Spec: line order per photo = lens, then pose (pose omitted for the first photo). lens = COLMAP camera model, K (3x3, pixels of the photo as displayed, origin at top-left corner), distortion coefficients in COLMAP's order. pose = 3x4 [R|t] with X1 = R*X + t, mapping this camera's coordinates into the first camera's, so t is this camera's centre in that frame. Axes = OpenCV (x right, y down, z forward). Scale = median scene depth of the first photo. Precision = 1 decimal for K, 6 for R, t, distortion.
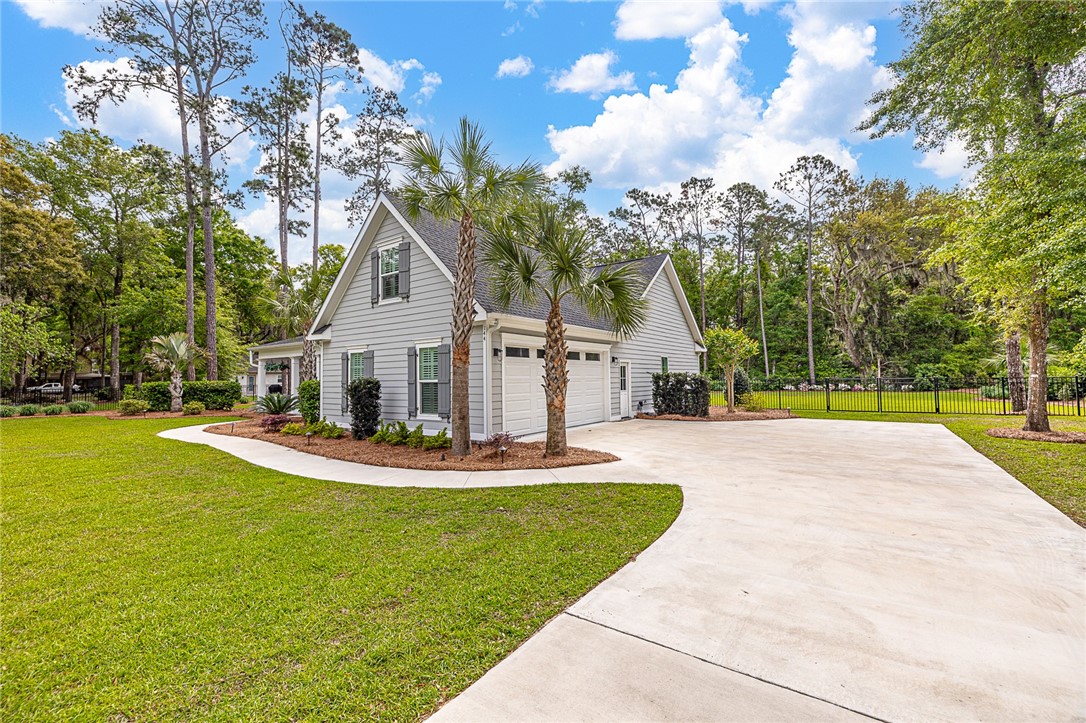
lens RADIAL K [[456.0, 0, 543.0], [0, 456.0, 361.3], [0, 0, 1]] dist [0.000362, -0.000281]
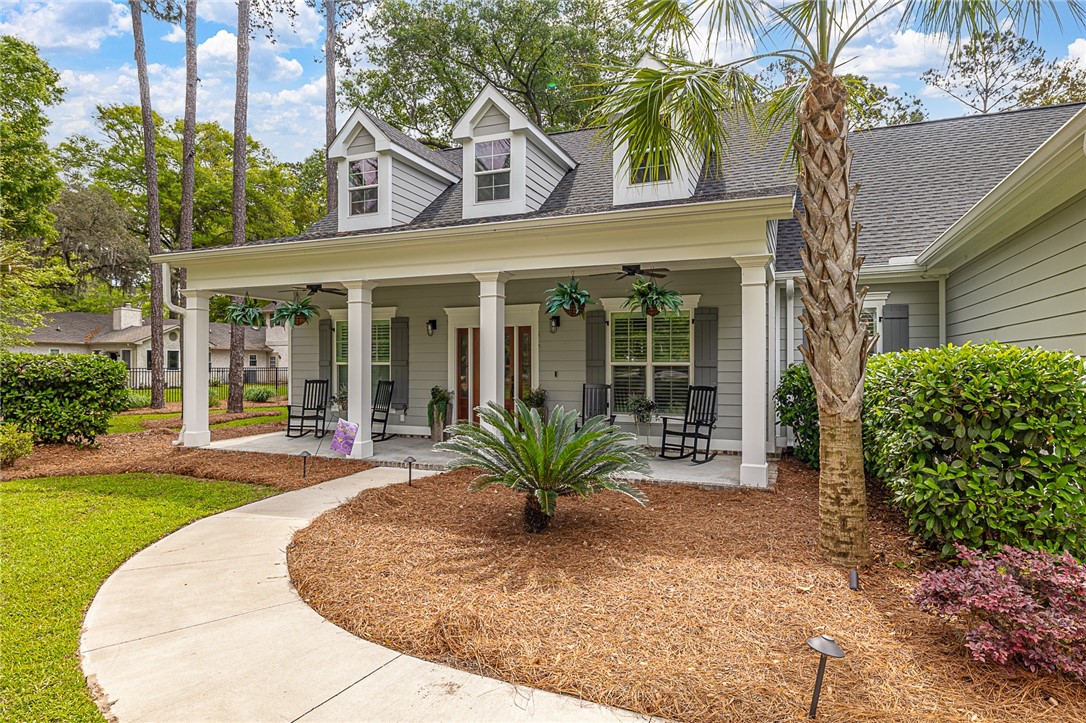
lens RADIAL K [[634.0, 0, 540.5], [0, 634.0, 358.3], [0, 0, 1]] dist [-0.000748, -0.000029]
pose [[0.973976, 0.017436, 0.225980, -0.268723], [-0.023189, 0.999470, 0.022829, 0.016000], [-0.225463, -0.027476, 0.973864, 0.276278]]
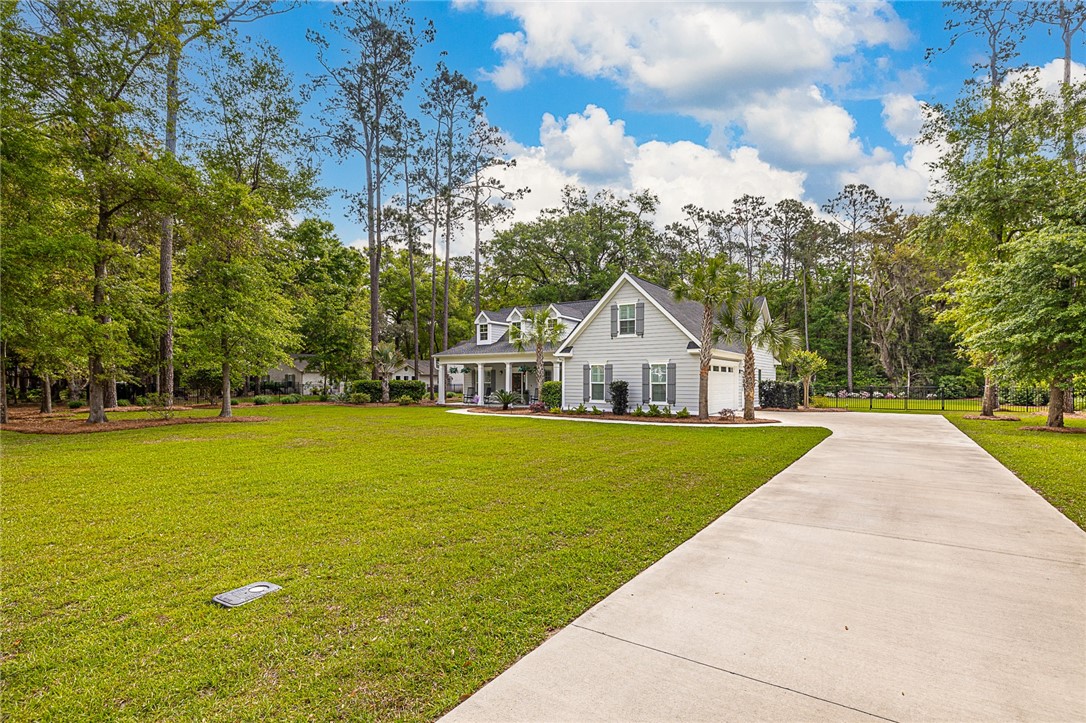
lens RADIAL K [[525.9, 0, 540.3], [0, 525.9, 384.2], [0, 0, 1]] dist [-0.017811, 0.000006]
pose [[0.999702, 0.018368, 0.016102, -0.202549], [-0.019025, 0.998950, 0.041668, -0.008118], [-0.015320, -0.041962, 0.999002, -0.286035]]
